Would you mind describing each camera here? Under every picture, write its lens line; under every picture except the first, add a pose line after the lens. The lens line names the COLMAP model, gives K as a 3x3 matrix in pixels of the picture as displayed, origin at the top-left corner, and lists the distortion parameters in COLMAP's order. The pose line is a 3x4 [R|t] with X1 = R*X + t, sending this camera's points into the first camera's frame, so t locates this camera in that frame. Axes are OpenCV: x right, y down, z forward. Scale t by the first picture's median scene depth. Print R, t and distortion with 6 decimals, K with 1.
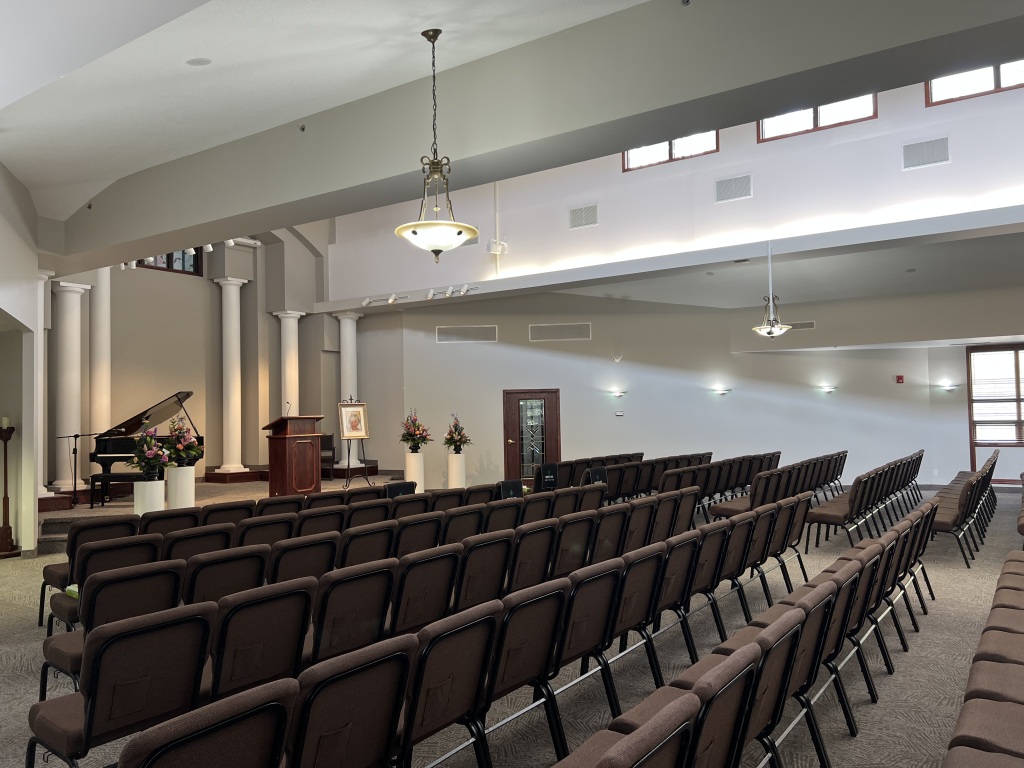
lens RADIAL K [[749.0, 0, 518.4], [0, 749.0, 387.1], [0, 0, 1]] dist [0.038533, -0.032175]
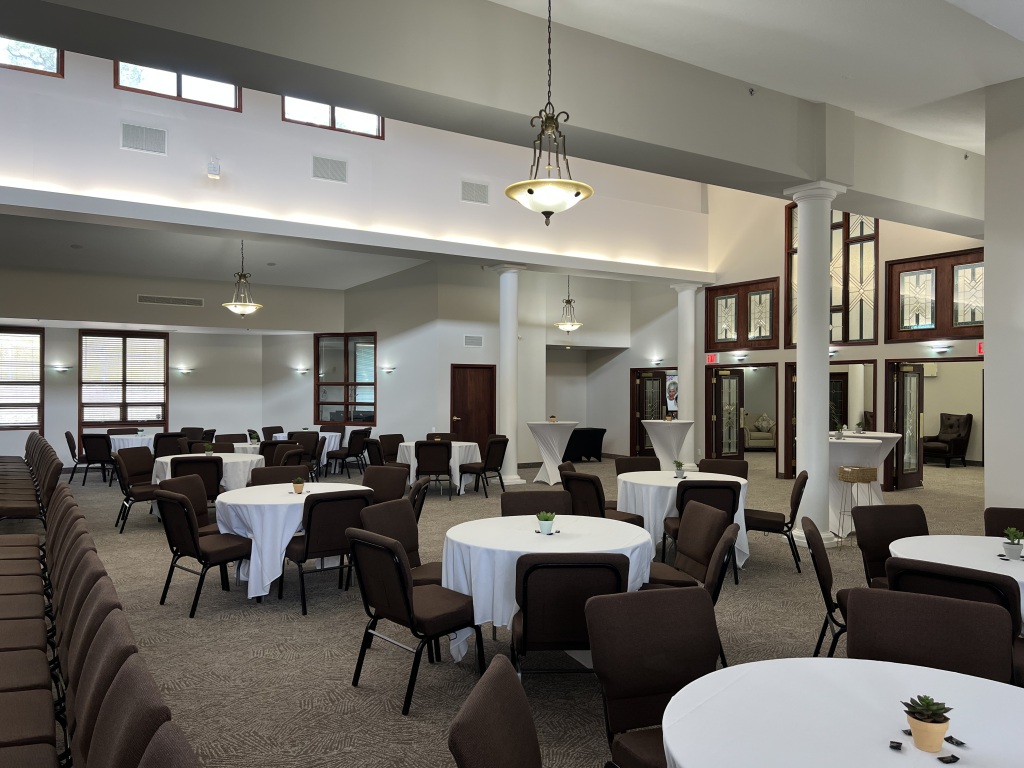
lens RADIAL K [[749.0, 0, 514.4], [0, 749.0, 388.7], [0, 0, 1]] dist [0.038533, -0.032175]
pose [[0.426086, 0.019046, 0.904482, -0.062040], [-0.041831, 0.999124, -0.001333, 0.002348], [-0.903715, -0.037267, 0.426510, 0.041606]]
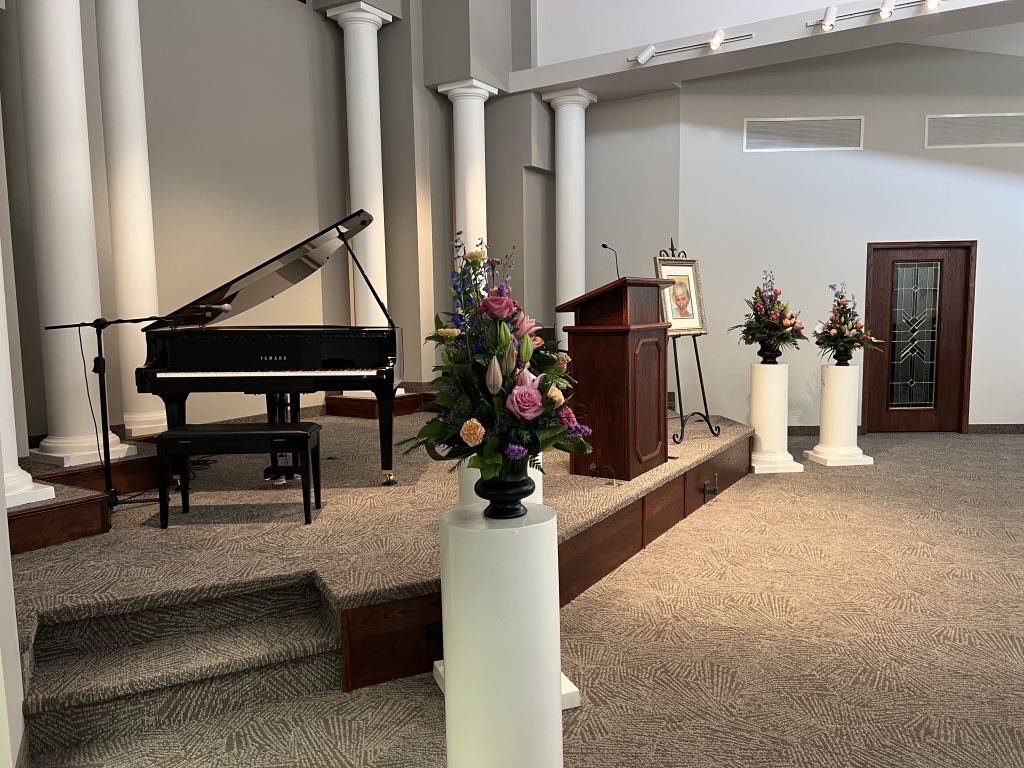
lens RADIAL K [[749.0, 0, 500.5], [0, 749.0, 385.4], [0, 0, 1]] dist [0.038533, -0.032175]
pose [[0.999802, 0.000391, 0.019899, -0.337212], [-0.003048, 0.991019, 0.133686, 0.038020], [-0.019668, -0.133720, 0.990824, 0.533988]]
